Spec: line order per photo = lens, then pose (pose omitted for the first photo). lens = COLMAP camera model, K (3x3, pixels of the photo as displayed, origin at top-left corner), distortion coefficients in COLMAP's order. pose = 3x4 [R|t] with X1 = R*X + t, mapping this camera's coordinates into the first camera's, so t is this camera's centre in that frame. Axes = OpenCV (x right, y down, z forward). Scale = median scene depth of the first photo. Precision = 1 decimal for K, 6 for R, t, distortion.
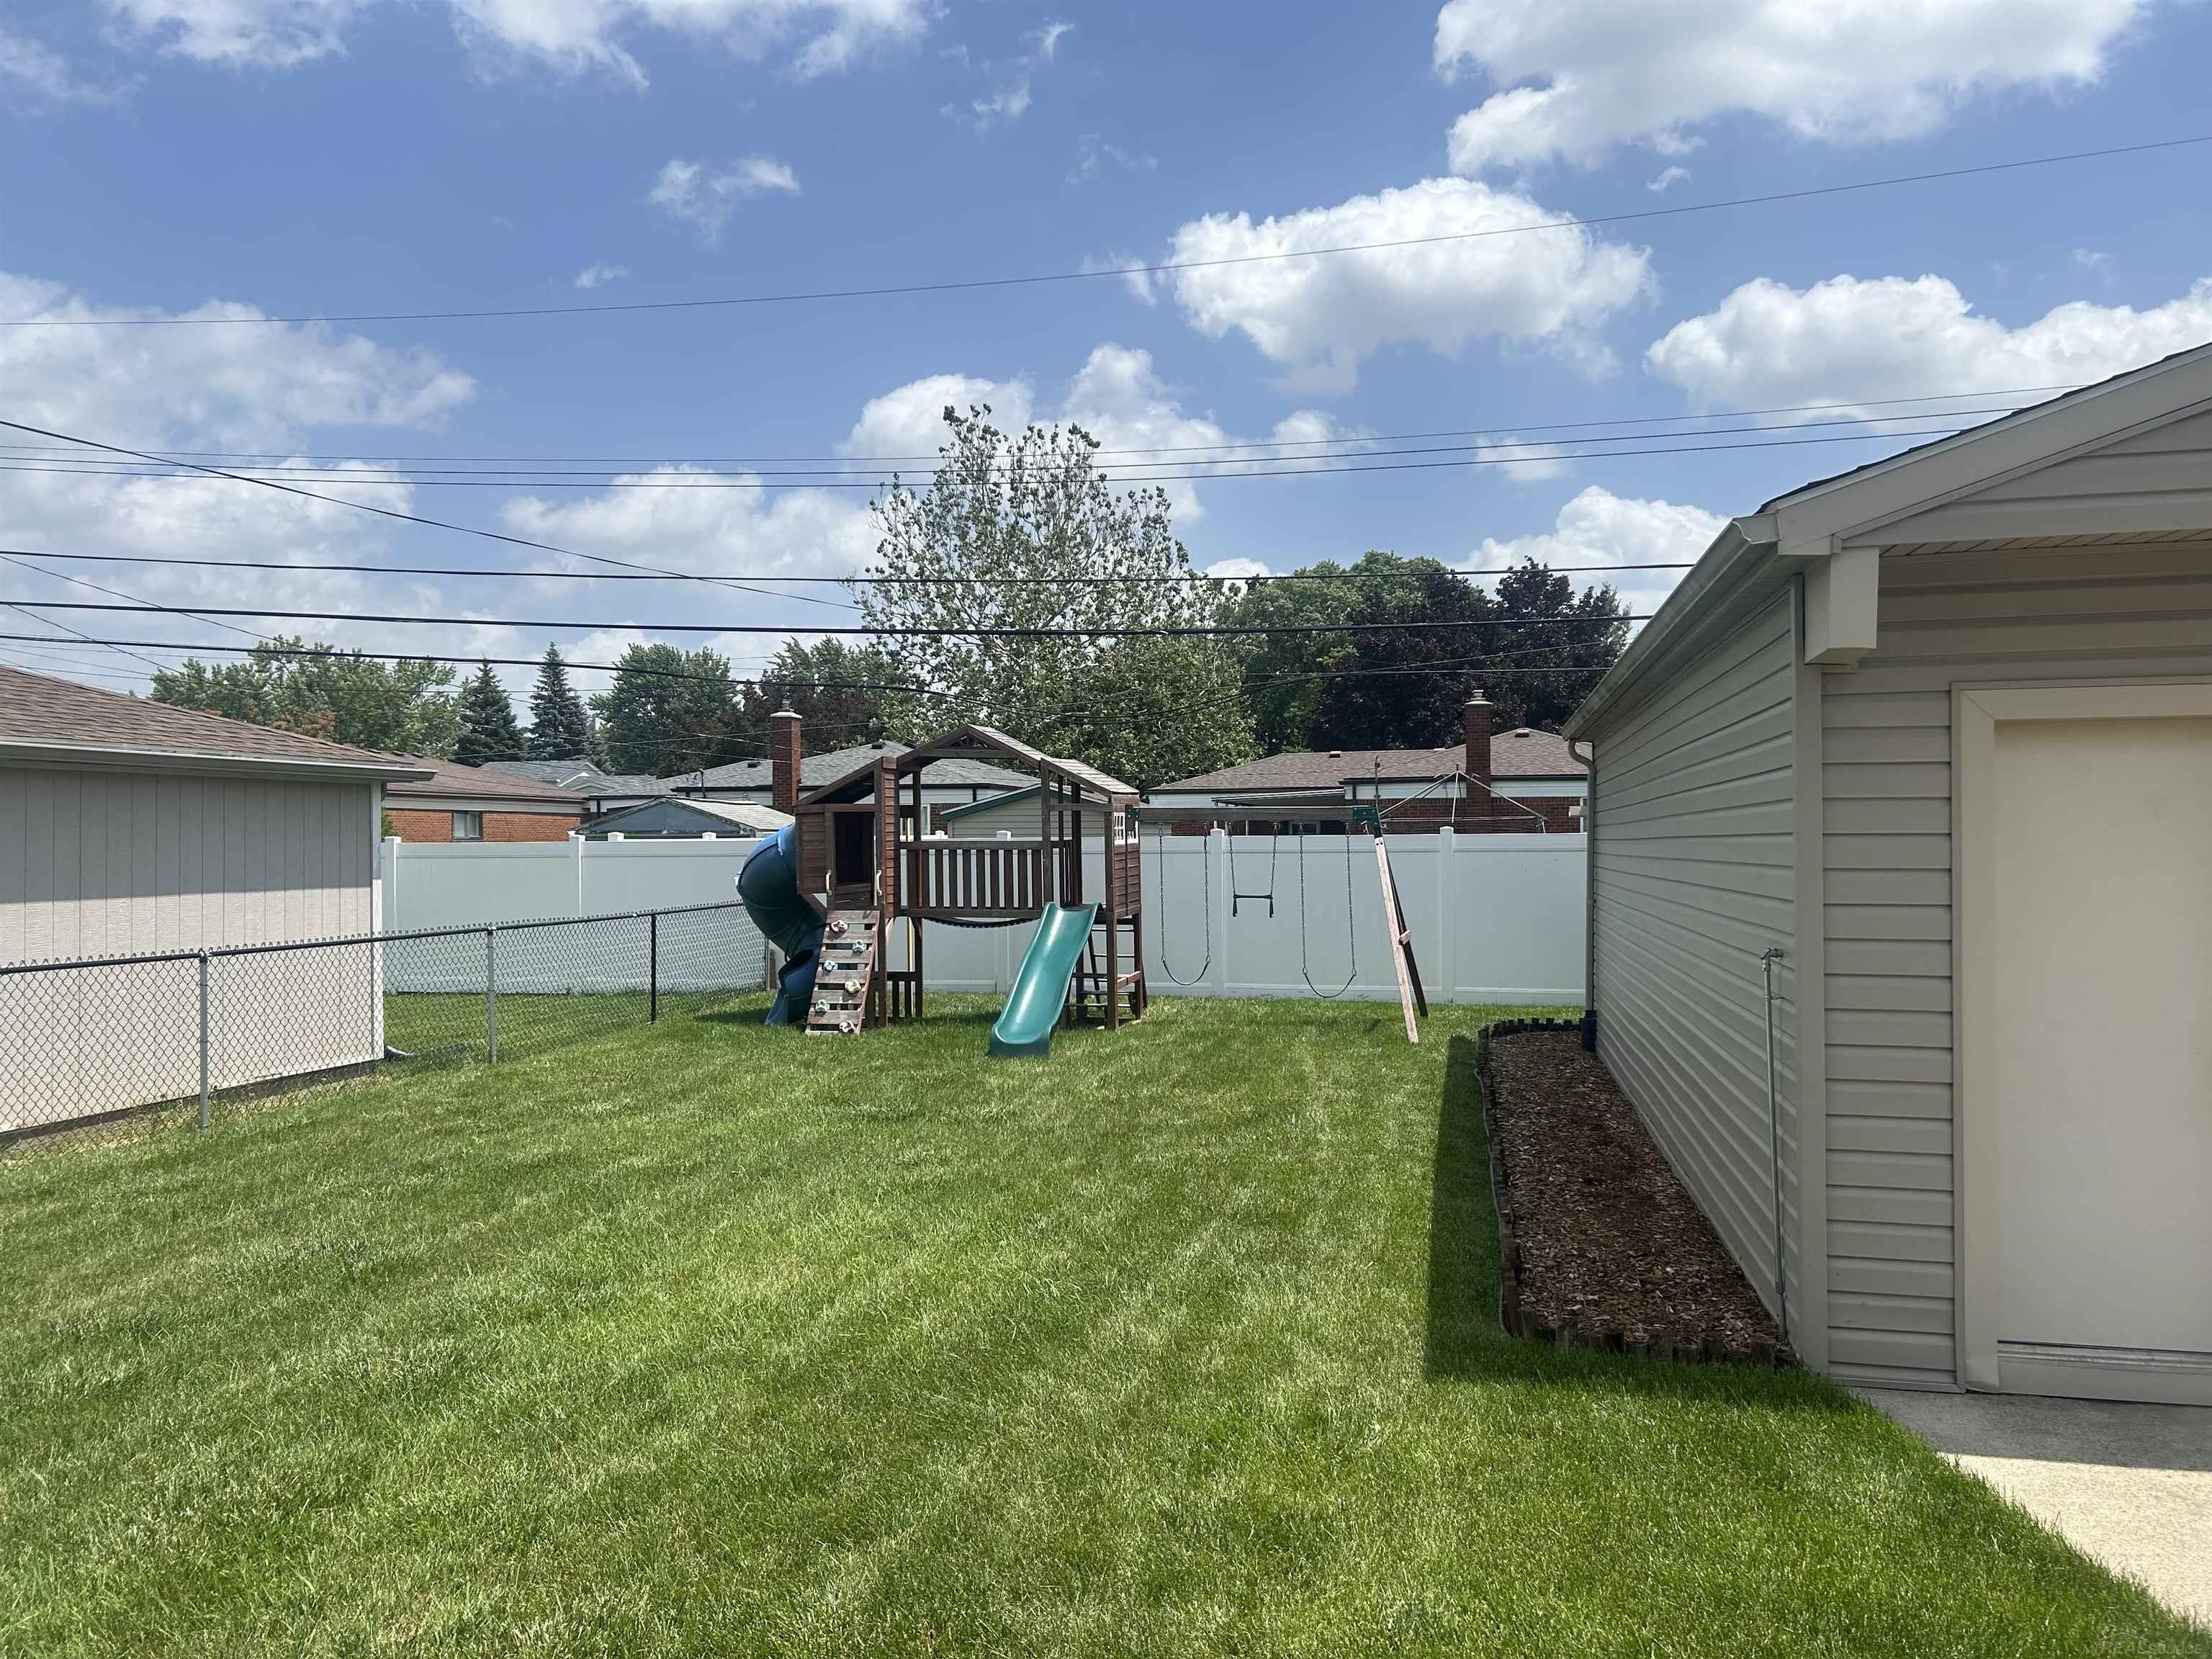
lens RADIAL K [[1676.0, 0, 1108.7], [0, 1676.0, 833.3], [0, 0, 1]] dist [0.067442, -0.072492]
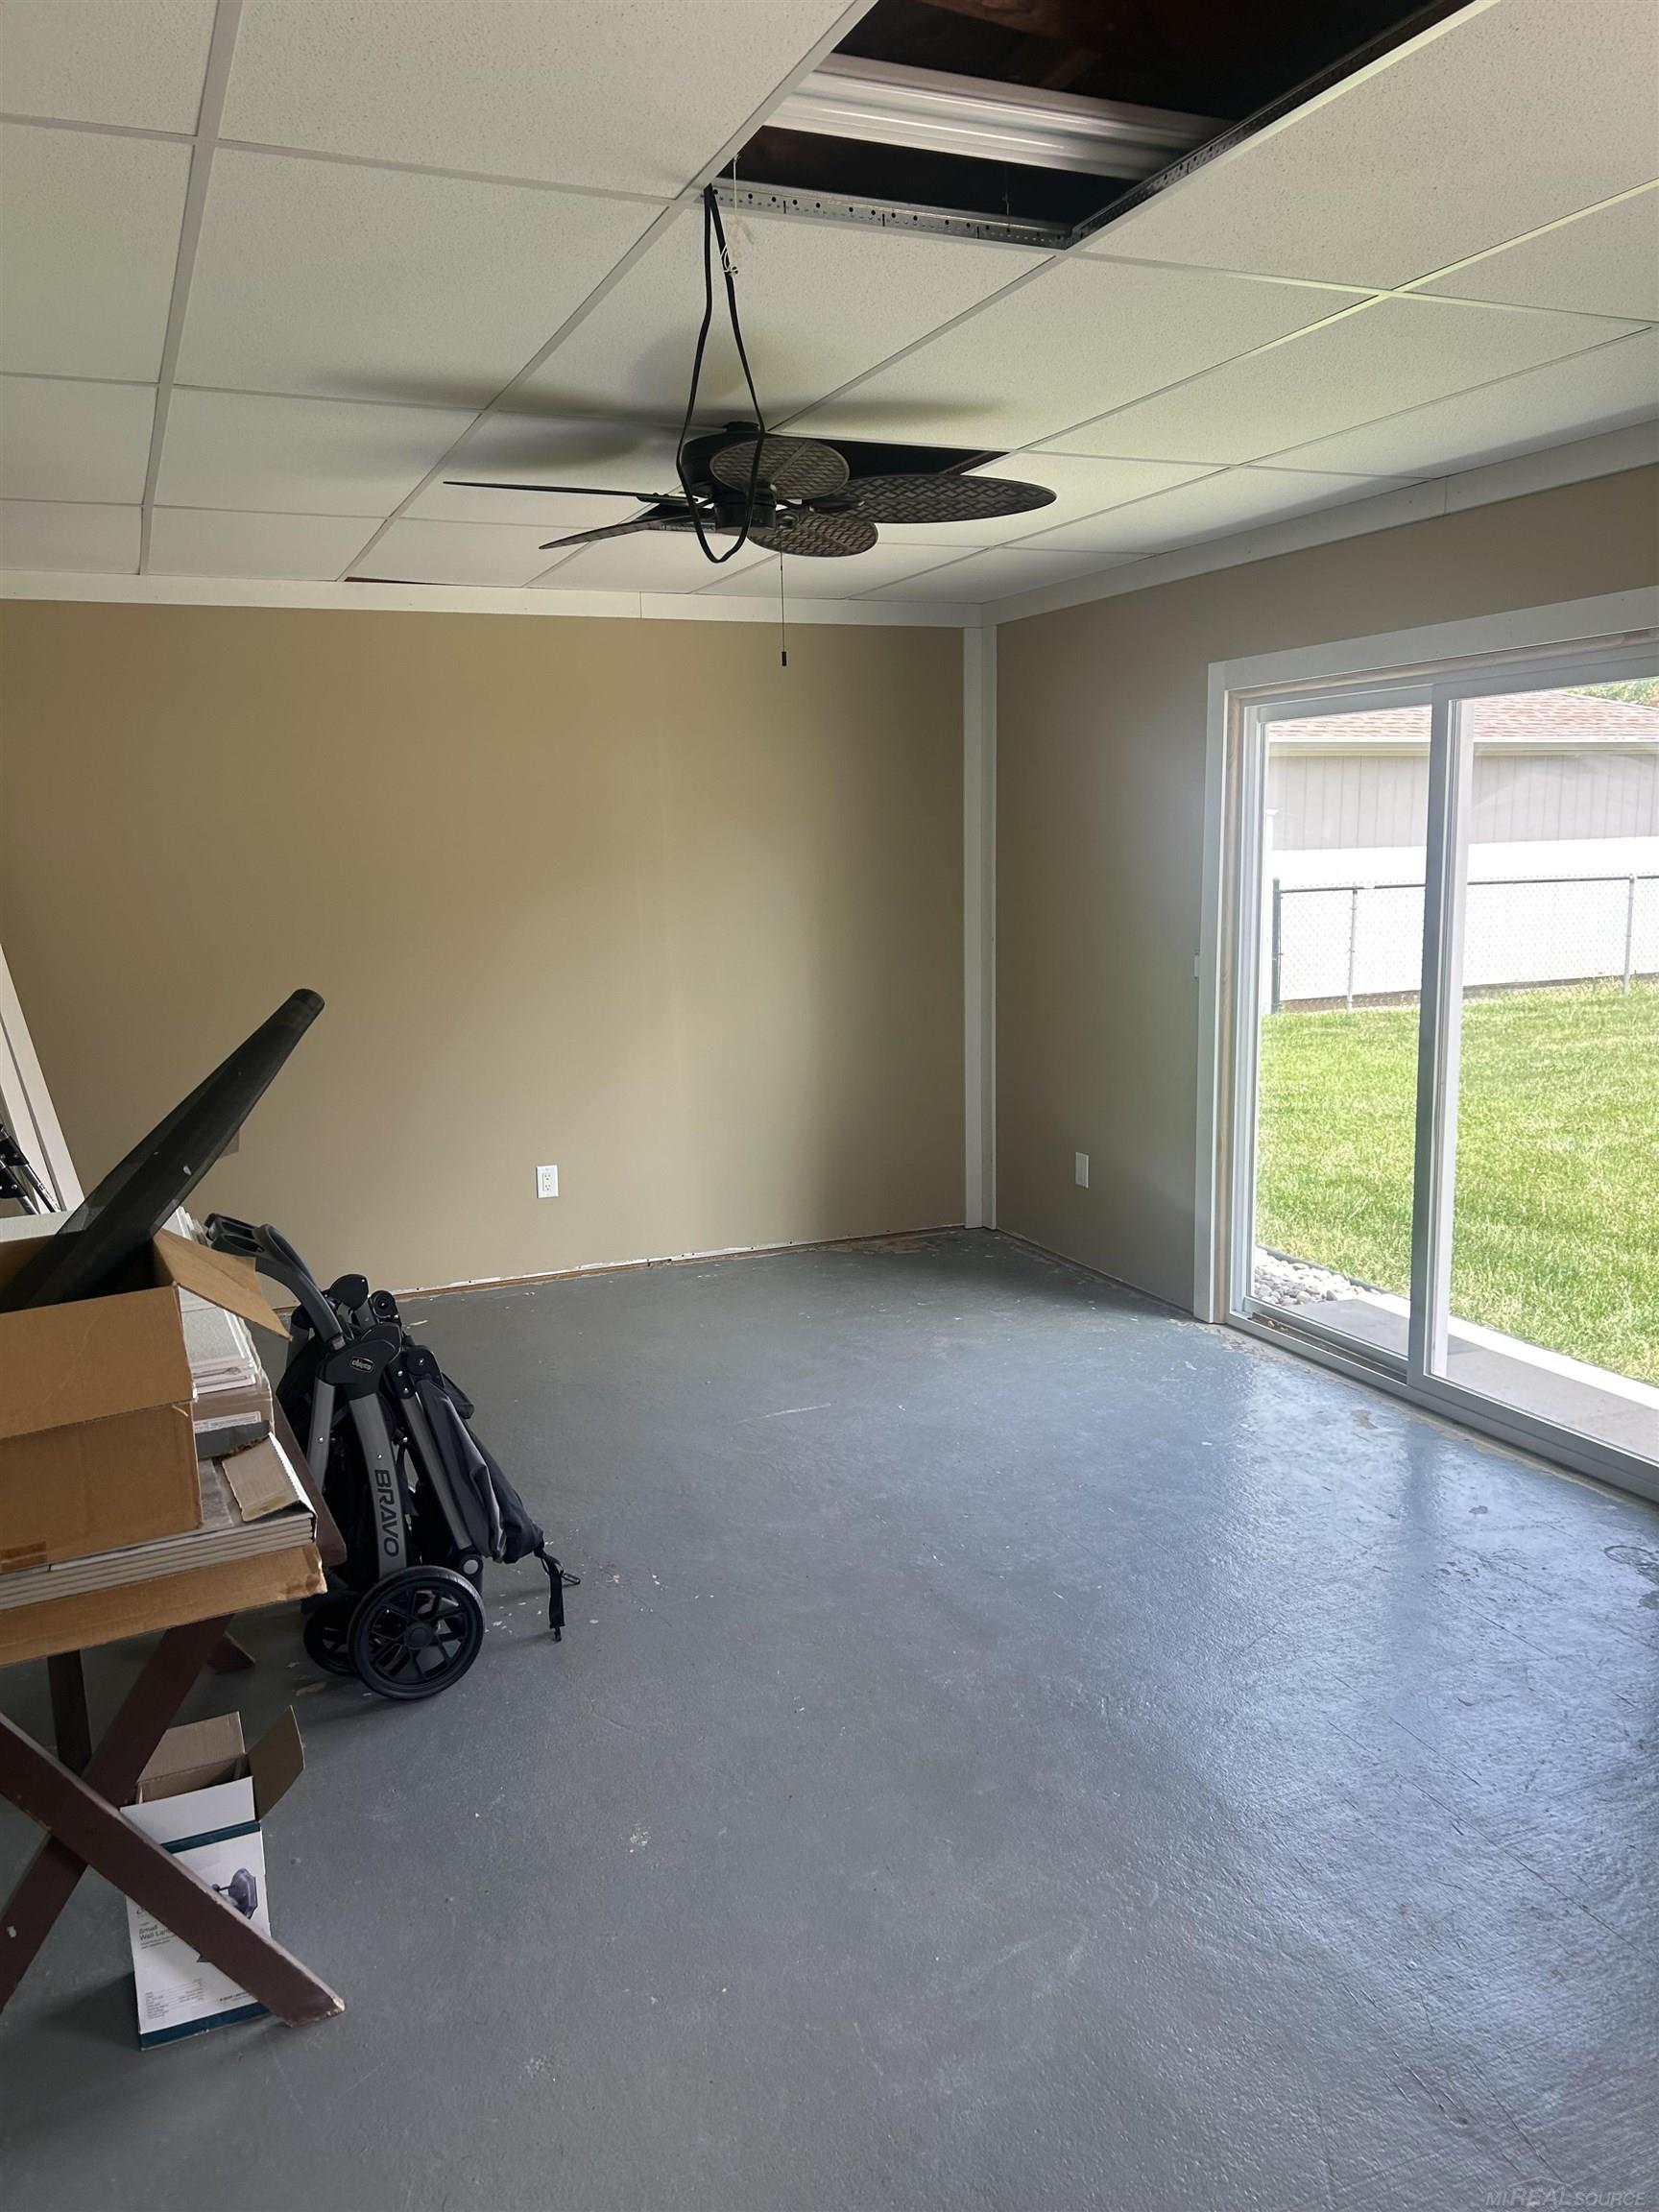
lens RADIAL K [[1676.0, 0, 829.5], [0, 1676.0, 1106.0], [0, 0, 1]] dist [0.067442, -0.072492]
pose [[0.592366, 0.128246, -0.795396, 0.289596], [0.020936, 0.984466, 0.174323, -0.006373], [0.805397, -0.119916, 0.580480, -0.508926]]
